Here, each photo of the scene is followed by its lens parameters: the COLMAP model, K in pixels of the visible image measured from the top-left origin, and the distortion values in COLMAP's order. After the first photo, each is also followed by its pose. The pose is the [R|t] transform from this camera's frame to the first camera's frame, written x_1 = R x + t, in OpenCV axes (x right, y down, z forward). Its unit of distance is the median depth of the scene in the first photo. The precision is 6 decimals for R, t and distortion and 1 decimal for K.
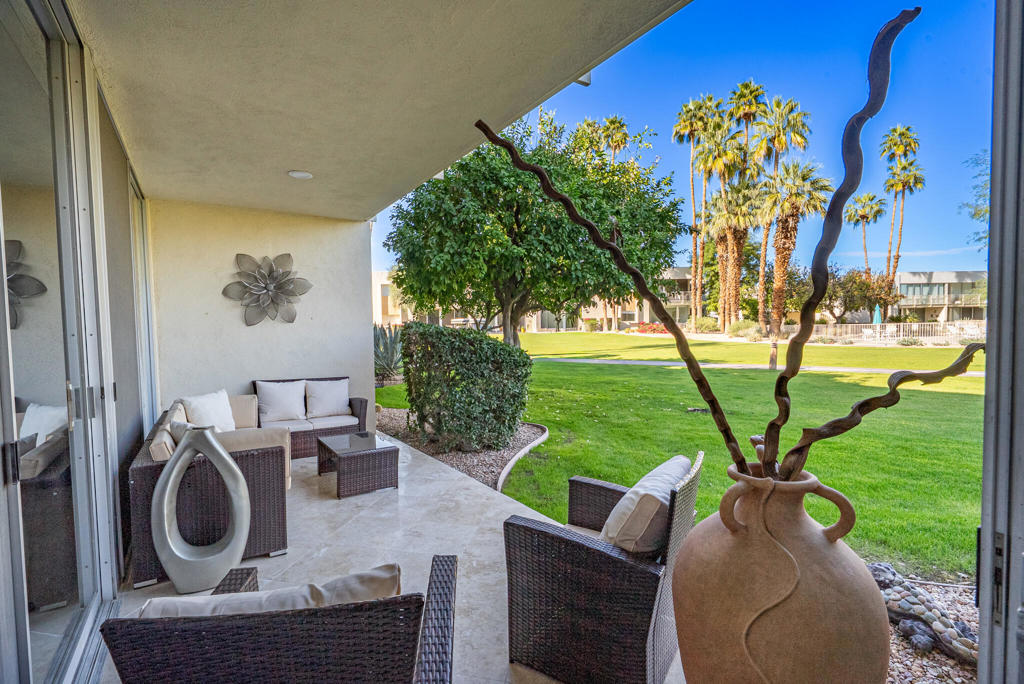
lens RADIAL K [[463.6, 0, 509.8], [0, 463.6, 345.4], [0, 0, 1]] dist [0.002005, 0.000109]
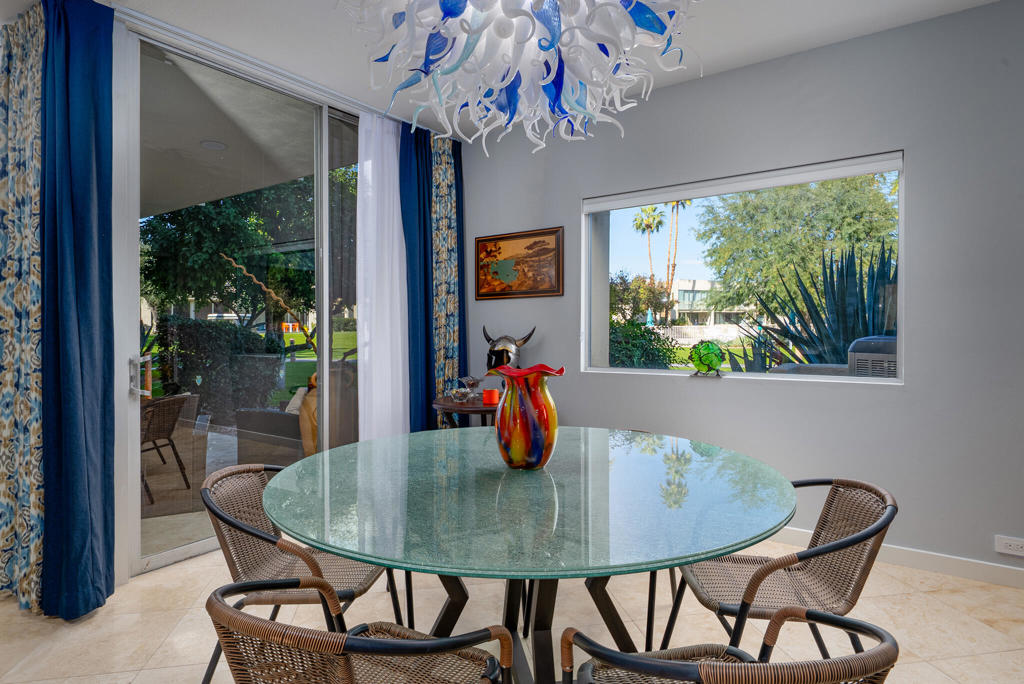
lens RADIAL K [[567.3, 0, 517.2], [0, 567.3, 325.7], [0, 0, 1]] dist [0.007786, 0.000056]
pose [[0.931237, 0.013073, 0.364178, 0.044415], [0.002442, 0.999110, -0.042108, 0.020350], [-0.364405, 0.040102, 0.930377, -0.357667]]
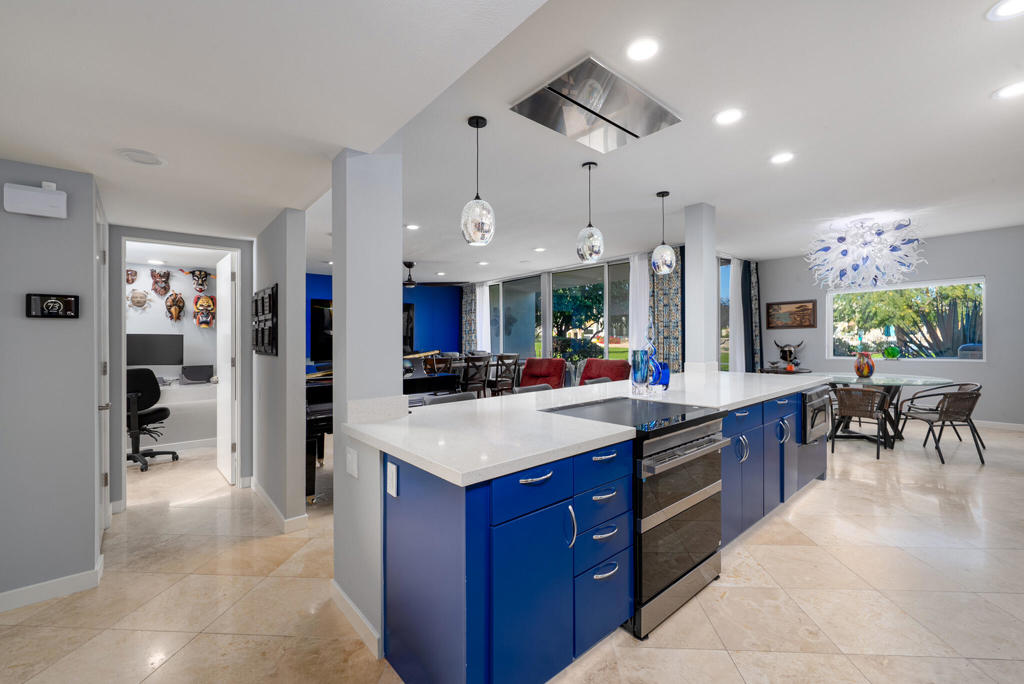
lens RADIAL K [[426.1, 0, 518.7], [0, 426.1, 338.2], [0, 0, 1]] dist [-0.002778, 0.000216]
pose [[0.991722, 0.006322, 0.128250, -6.077100], [-0.000942, 0.999119, -0.041960, 0.180618], [-0.128402, 0.041492, 0.990854, -4.671358]]
